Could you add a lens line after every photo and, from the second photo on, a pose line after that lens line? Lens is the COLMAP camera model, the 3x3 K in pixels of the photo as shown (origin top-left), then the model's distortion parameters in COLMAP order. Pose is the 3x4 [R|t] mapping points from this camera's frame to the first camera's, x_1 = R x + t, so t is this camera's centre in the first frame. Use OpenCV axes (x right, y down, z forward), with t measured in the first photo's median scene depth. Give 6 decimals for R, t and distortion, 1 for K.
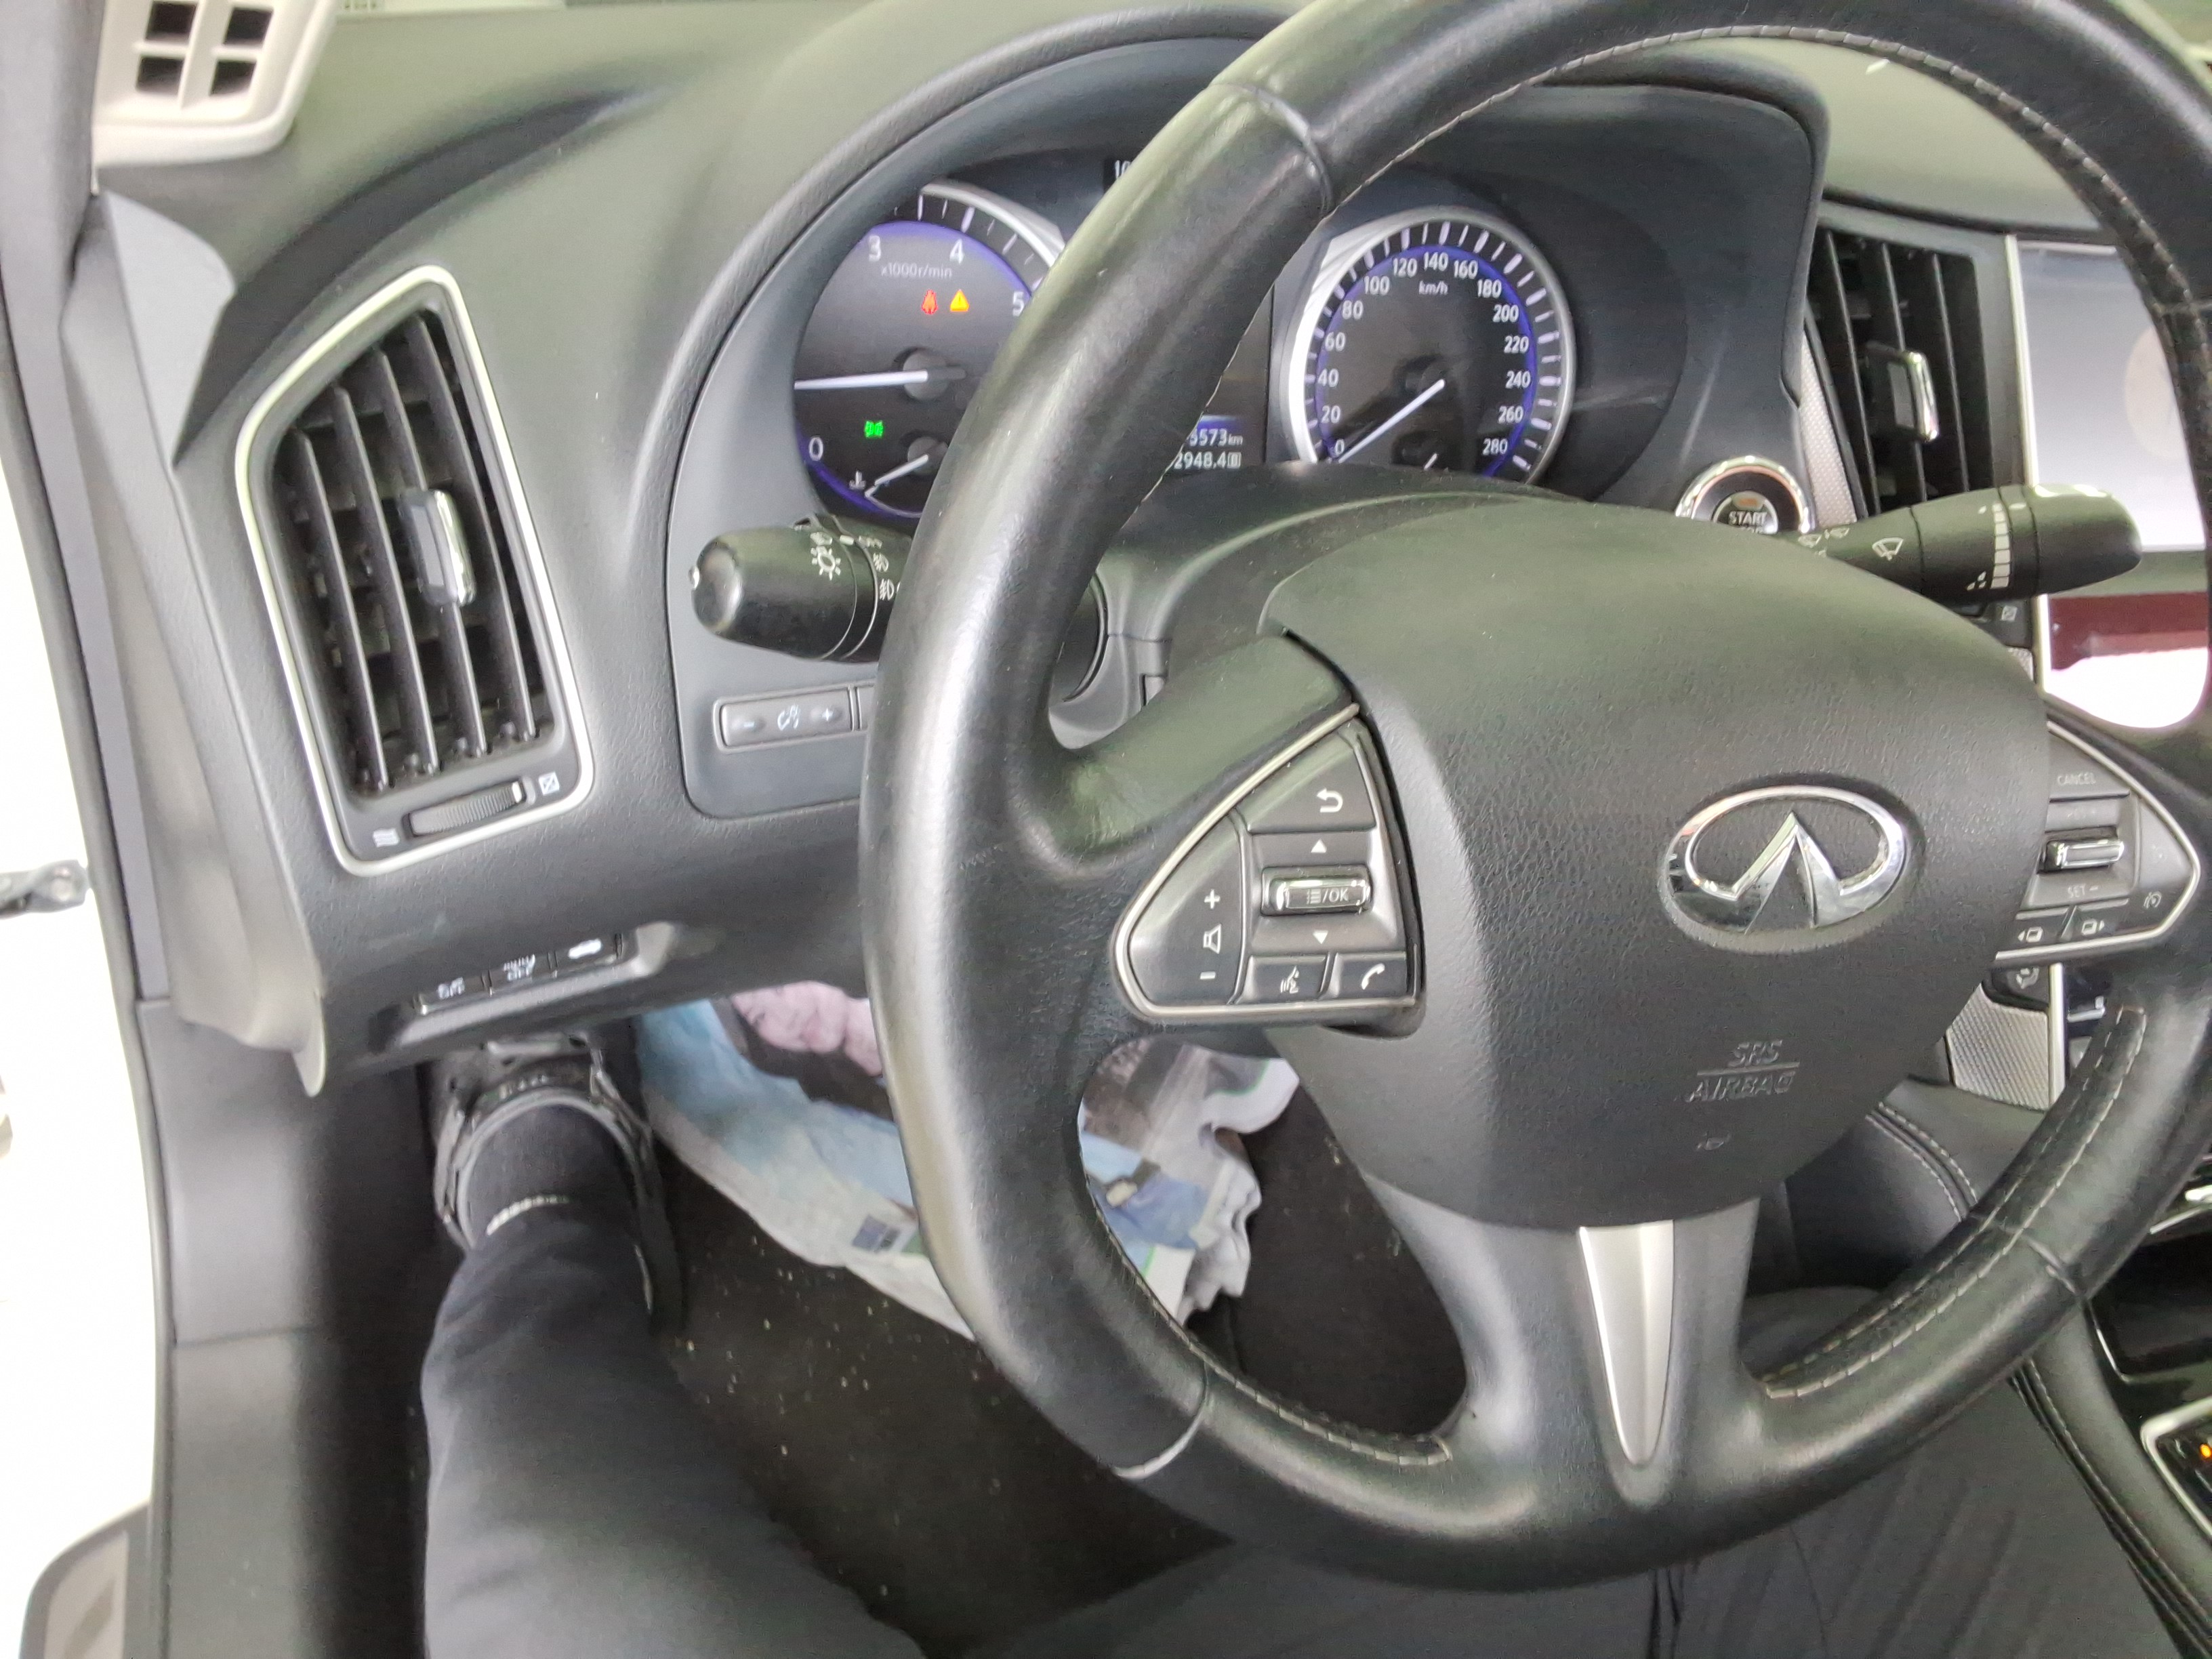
lens RADIAL K [[1771.4, 0, 1106.0], [0, 1771.4, 829.5], [0, 0, 1]] dist [0.121847, -0.197943]
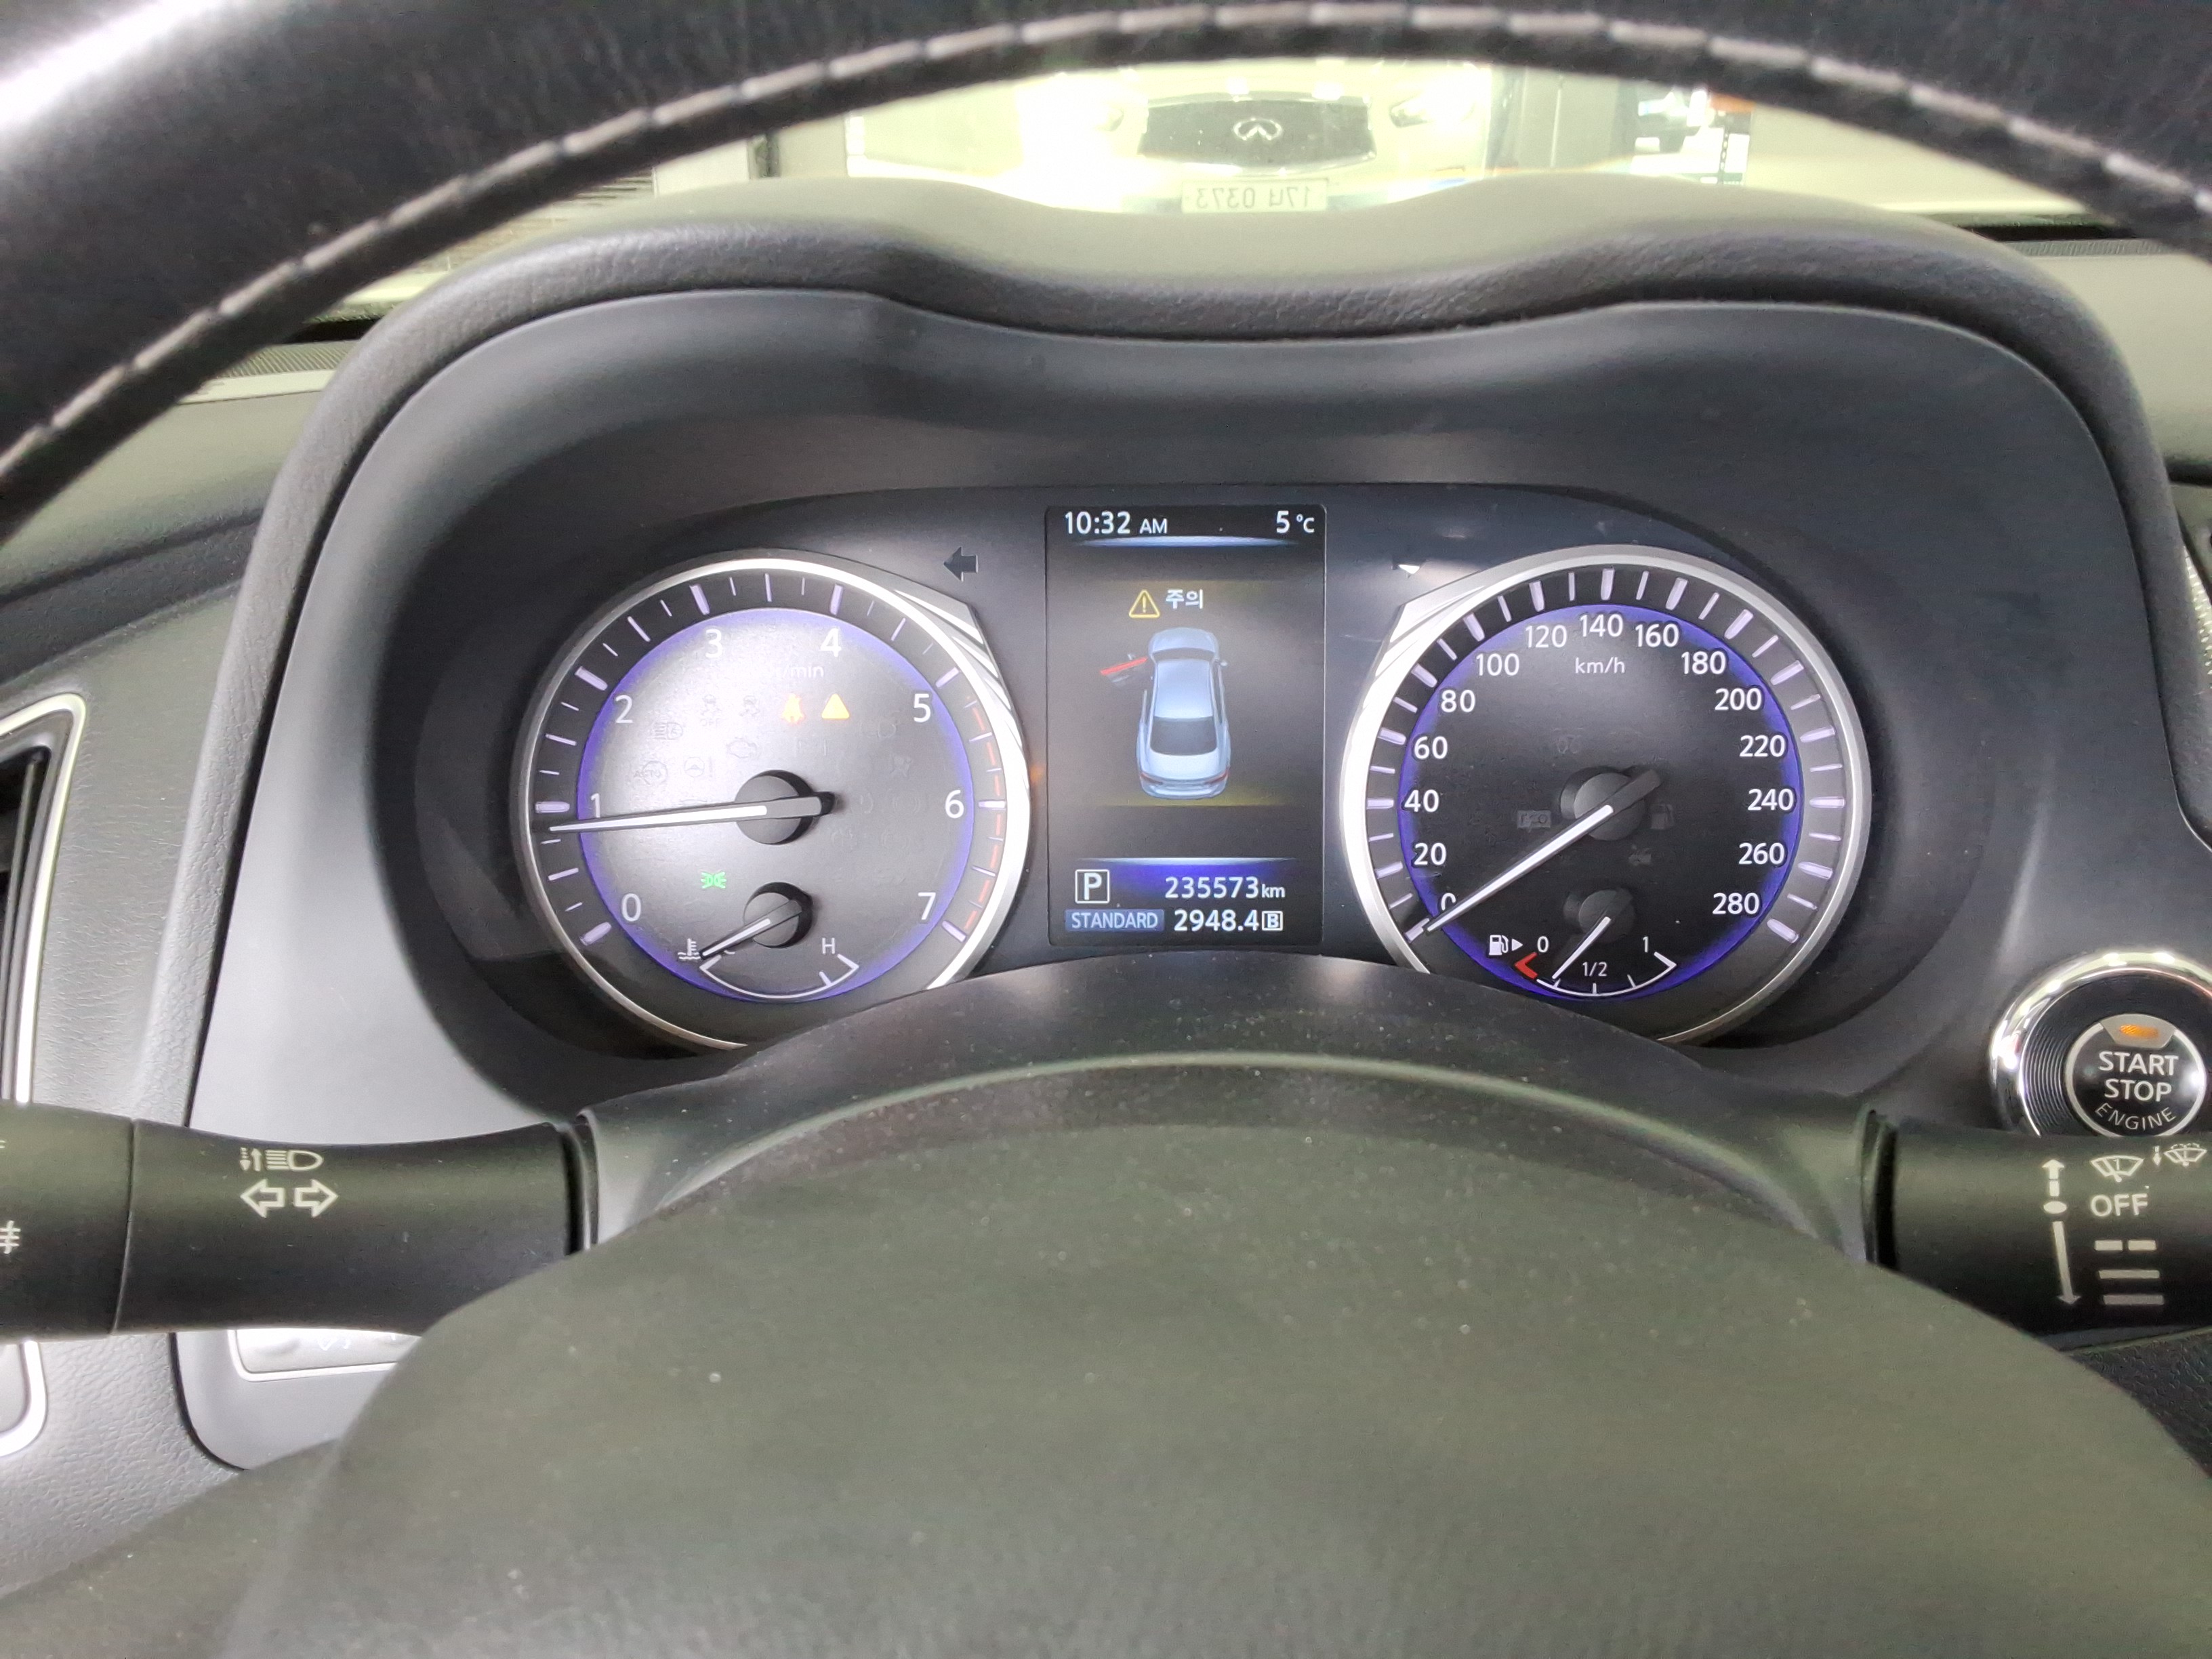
lens RADIAL K [[1771.4, 0, 1106.0], [0, 1771.4, 829.5], [0, 0, 1]] dist [0.121847, -0.197943]
pose [[0.927016, 0.002641, -0.375012, 0.263983], [-0.077439, 0.979772, -0.184526, -0.114365], [0.366939, 0.200099, 0.908469, 0.371095]]
